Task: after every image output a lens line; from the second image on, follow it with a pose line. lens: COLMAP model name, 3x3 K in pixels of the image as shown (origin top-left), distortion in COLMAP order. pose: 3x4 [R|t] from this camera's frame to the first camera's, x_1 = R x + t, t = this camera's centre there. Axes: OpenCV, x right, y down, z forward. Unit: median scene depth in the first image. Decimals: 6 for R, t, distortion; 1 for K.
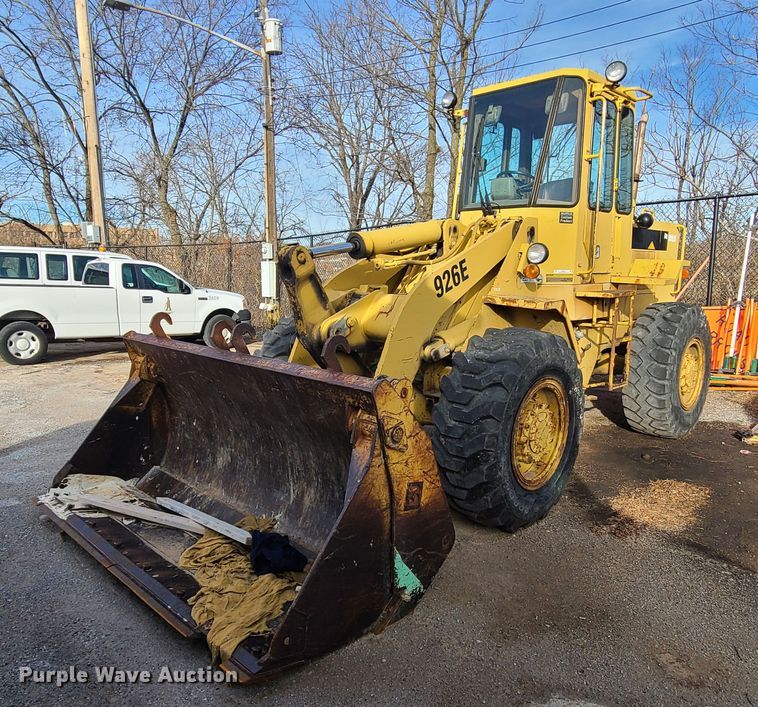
lens RADIAL K [[603.7, 0, 373.1], [0, 603.7, 355.3], [0, 0, 1]] dist [-0.007528, 0.013154]
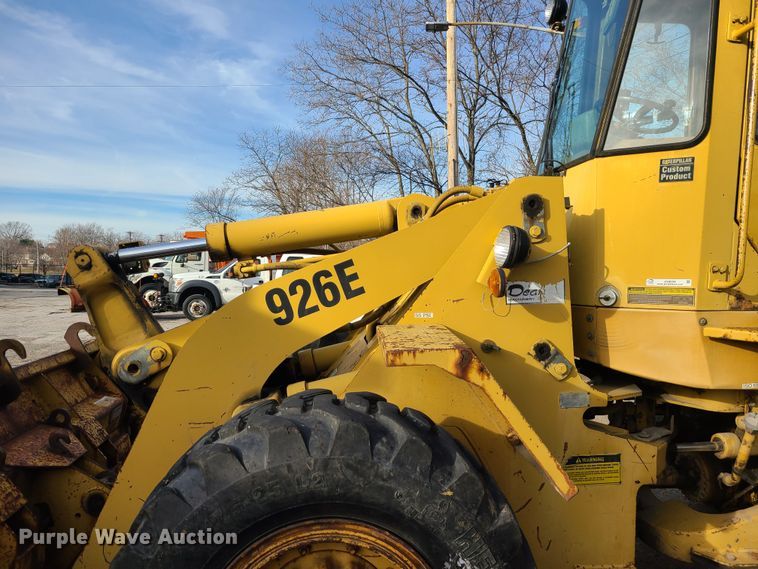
lens RADIAL K [[569.8, 0, 381.5], [0, 569.8, 294.2], [0, 0, 1]] dist [0.056900, -0.036473]
pose [[0.752142, 0.027066, -0.658445, 0.539680], [-0.093656, 0.993405, -0.066148, -0.095935], [0.652312, 0.111420, 0.749716, 0.627490]]
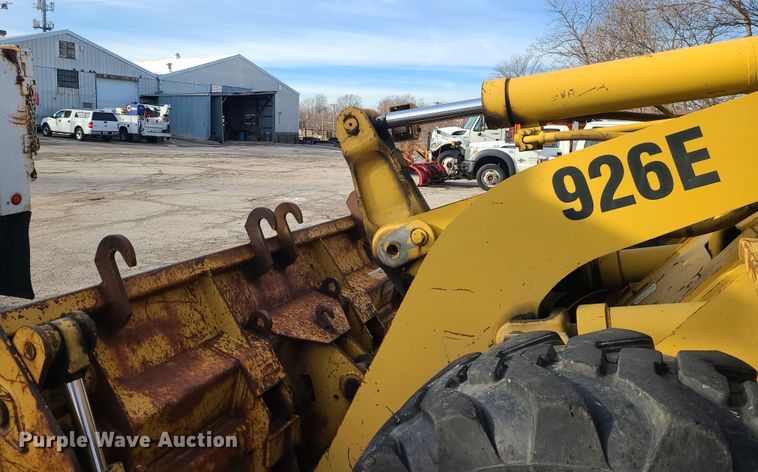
lens RADIAL K [[572.4, 0, 362.1], [0, 572.4, 182.6], [0, 0, 1]] dist [0.064225, -0.051399]
pose [[0.306910, 0.085917, -0.947853, 0.429042], [-0.164095, 0.985779, 0.036222, -0.109012], [0.937486, 0.144421, 0.316644, 0.719387]]
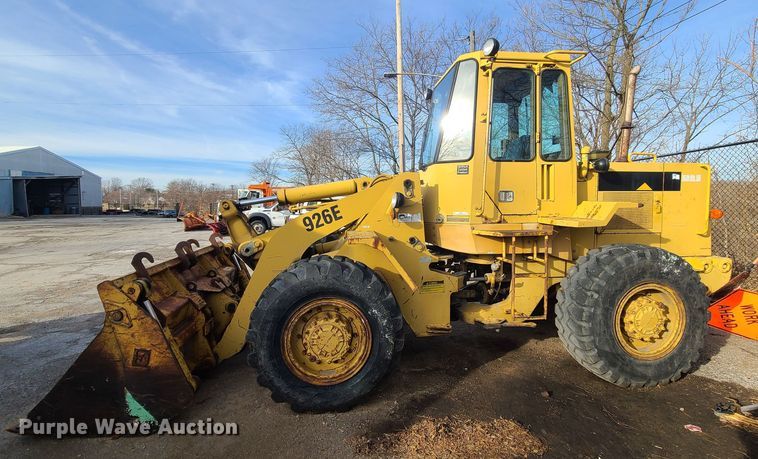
lens RADIAL K [[341.4, 0, 382.7], [0, 341.4, 216.2], [0, 0, 1]] dist [-0.004488, 0.000520]
pose [[0.784230, 0.014273, -0.620306, 0.753616], [-0.081736, 0.993400, -0.080478, -0.078264], [0.615064, 0.113814, 0.780220, 0.444073]]
